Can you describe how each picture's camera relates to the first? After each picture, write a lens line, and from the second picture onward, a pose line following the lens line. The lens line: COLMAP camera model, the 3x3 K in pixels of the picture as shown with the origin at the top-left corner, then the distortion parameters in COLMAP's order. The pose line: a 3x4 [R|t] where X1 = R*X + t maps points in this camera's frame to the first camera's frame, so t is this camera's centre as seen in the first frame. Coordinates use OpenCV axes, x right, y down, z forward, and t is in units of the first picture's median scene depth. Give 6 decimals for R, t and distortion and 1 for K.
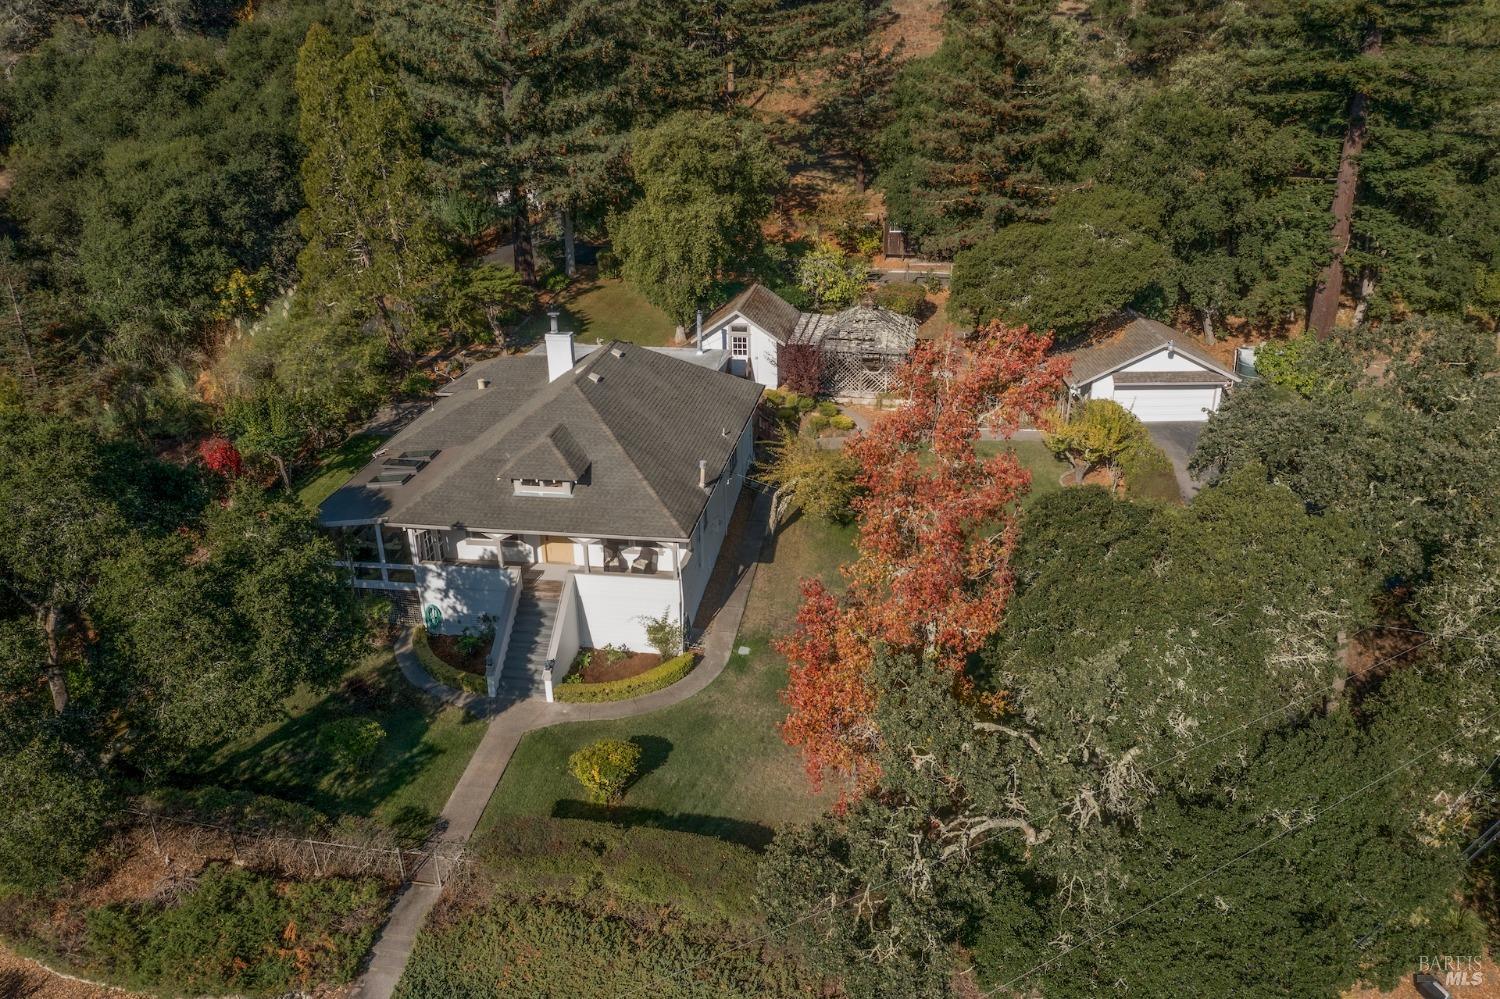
lens RADIAL K [[1164.1, 0, 750.0], [0, 1164.1, 499.5], [0, 0, 1]] dist [-0.015808, -0.002769]
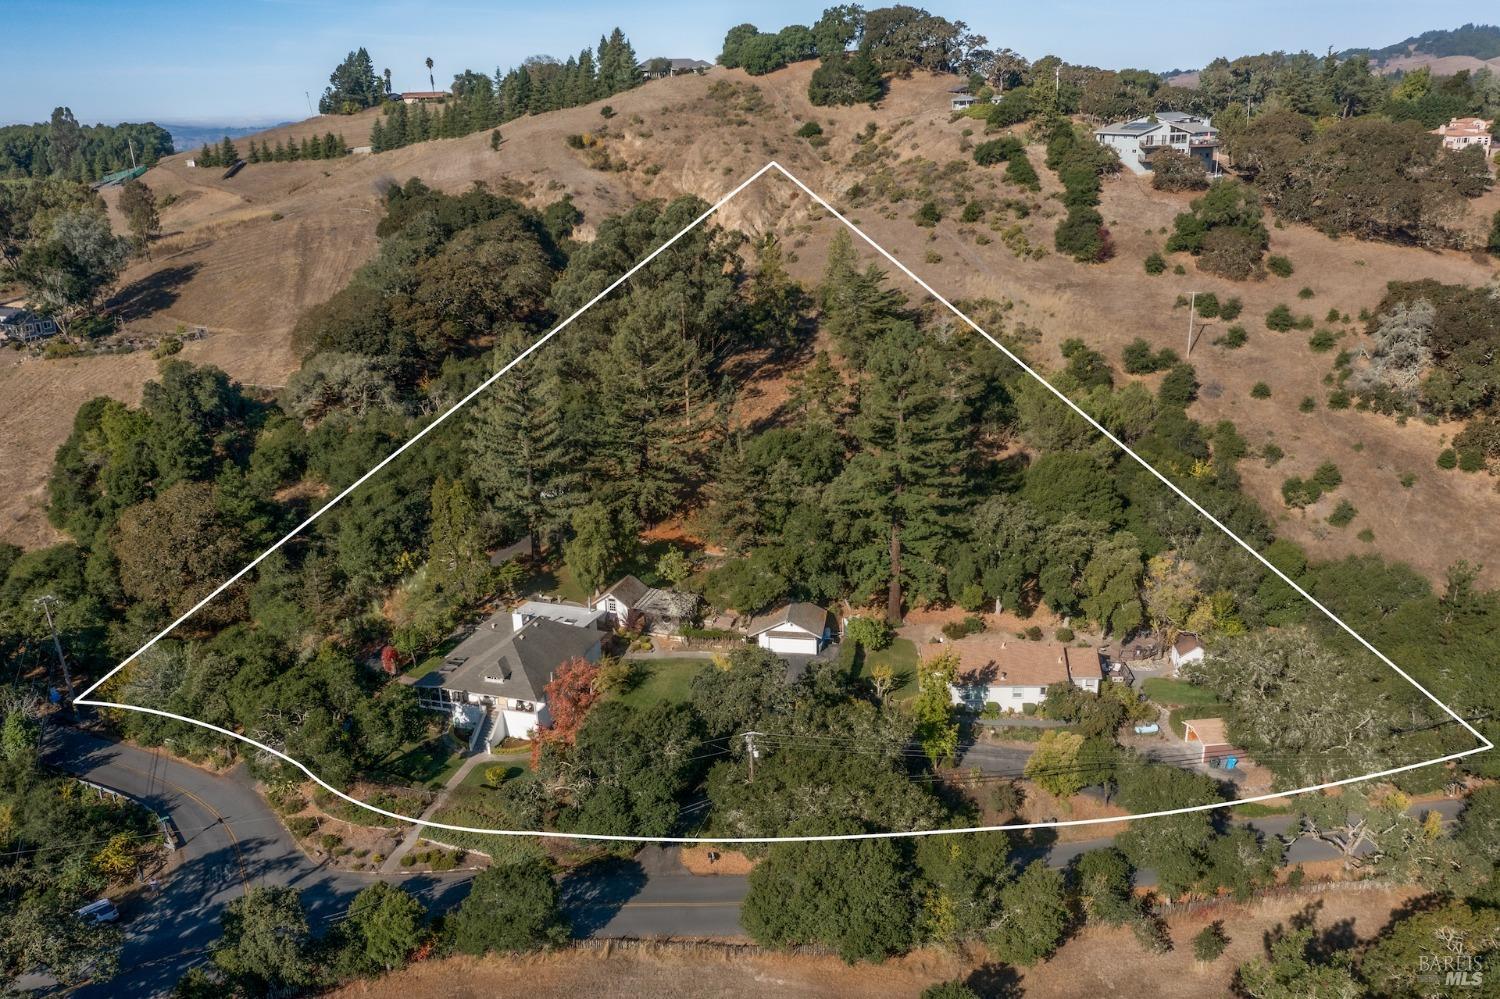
lens RADIAL K [[1164.1, 0, 750.0], [0, 1164.1, 499.5], [0, 0, 1]] dist [-0.015808, -0.002769]
pose [[0.989530, 0.042999, -0.137776, 0.790935], [-0.054245, 0.995403, -0.078932, -0.249428], [0.133749, 0.085579, 0.987313, -1.722606]]
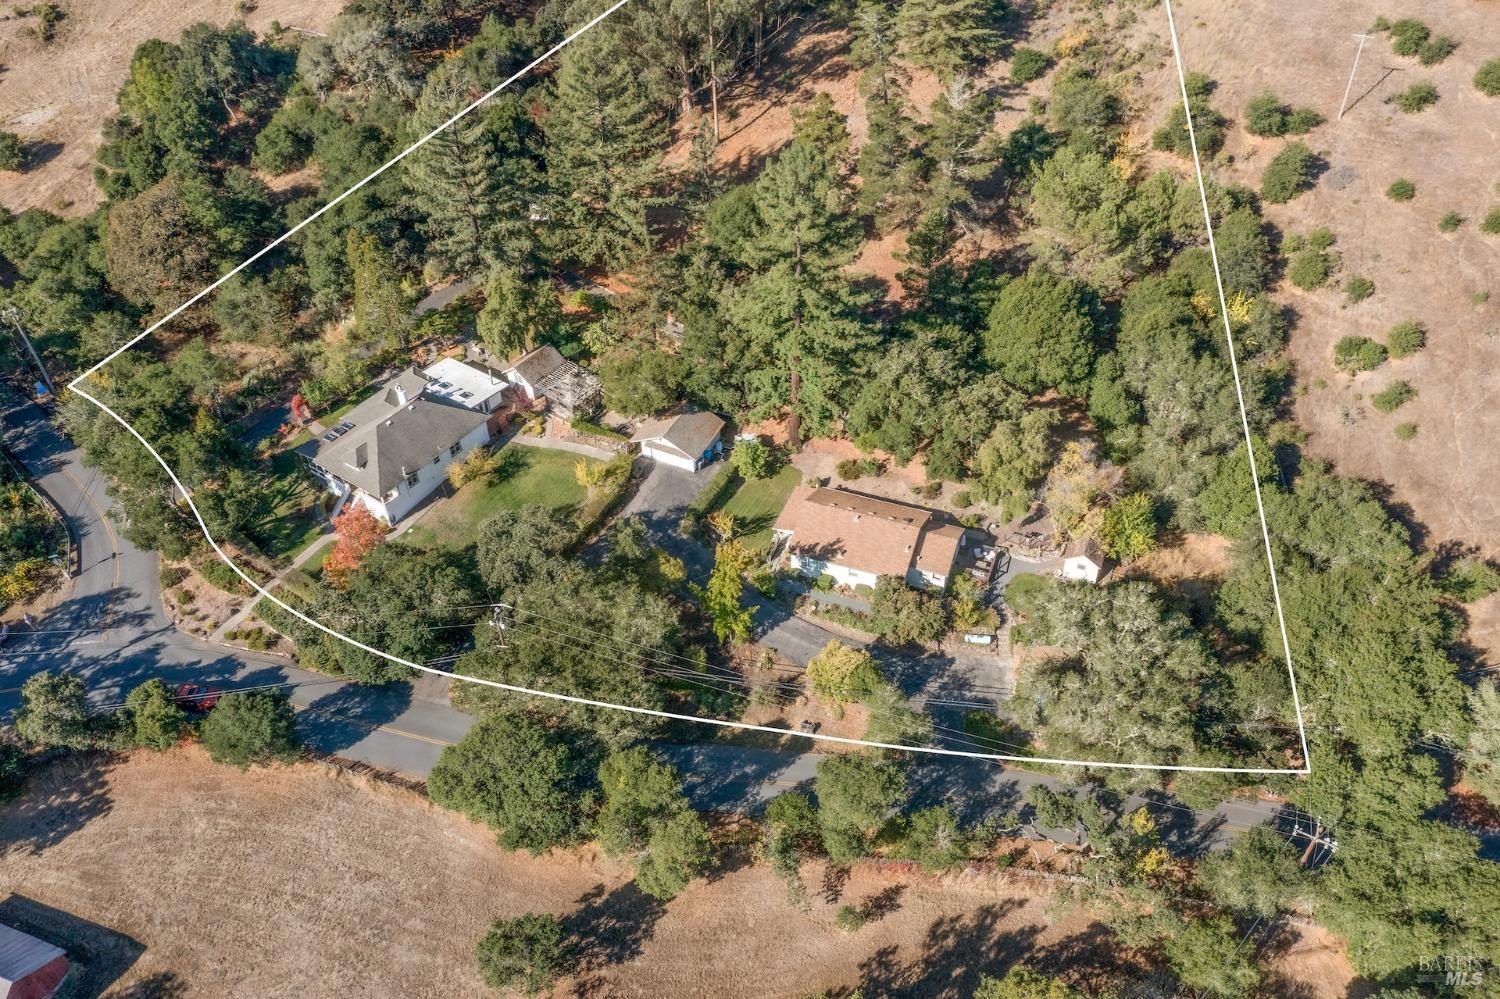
lens RADIAL K [[1164.1, 0, 750.0], [0, 1164.1, 499.5], [0, 0, 1]] dist [-0.015808, -0.002769]
pose [[0.899689, 0.289993, -0.326288, 1.693034], [-0.167378, 0.919493, 0.355692, -1.127469], [0.403168, -0.265399, 0.875796, -1.211028]]
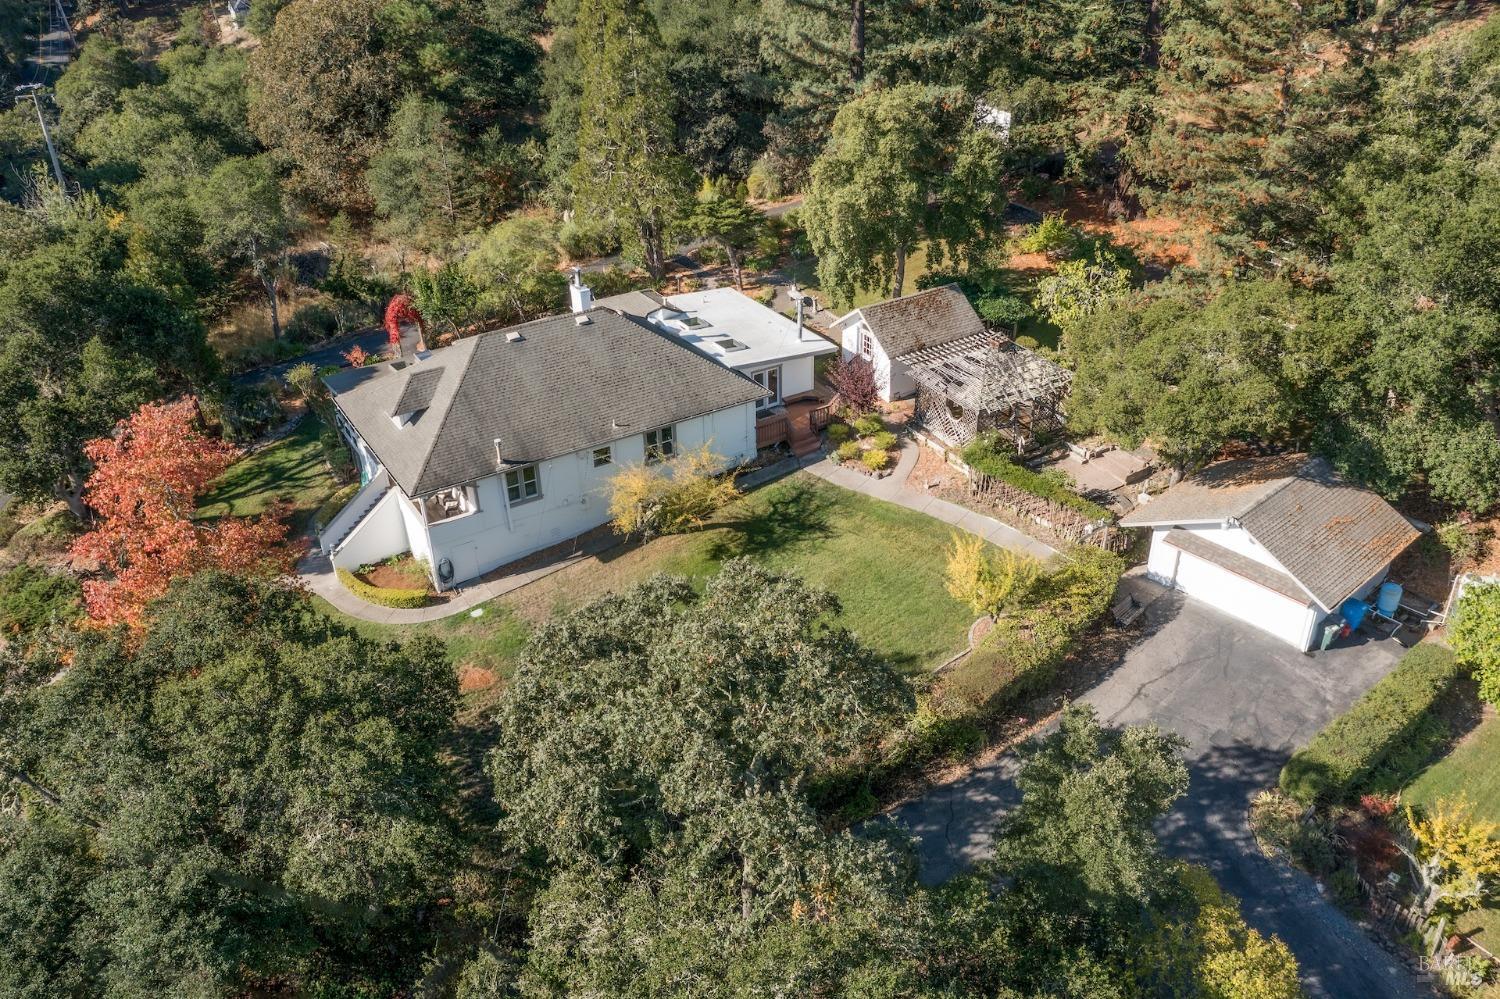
lens RADIAL K [[1164.1, 0, 750.0], [0, 1164.1, 499.5], [0, 0, 1]] dist [-0.015808, -0.002769]
pose [[0.658997, 0.380194, -0.648981, 0.830994], [-0.291835, 0.924490, 0.245257, -0.314583], [0.693221, 0.027772, 0.720190, 0.370272]]
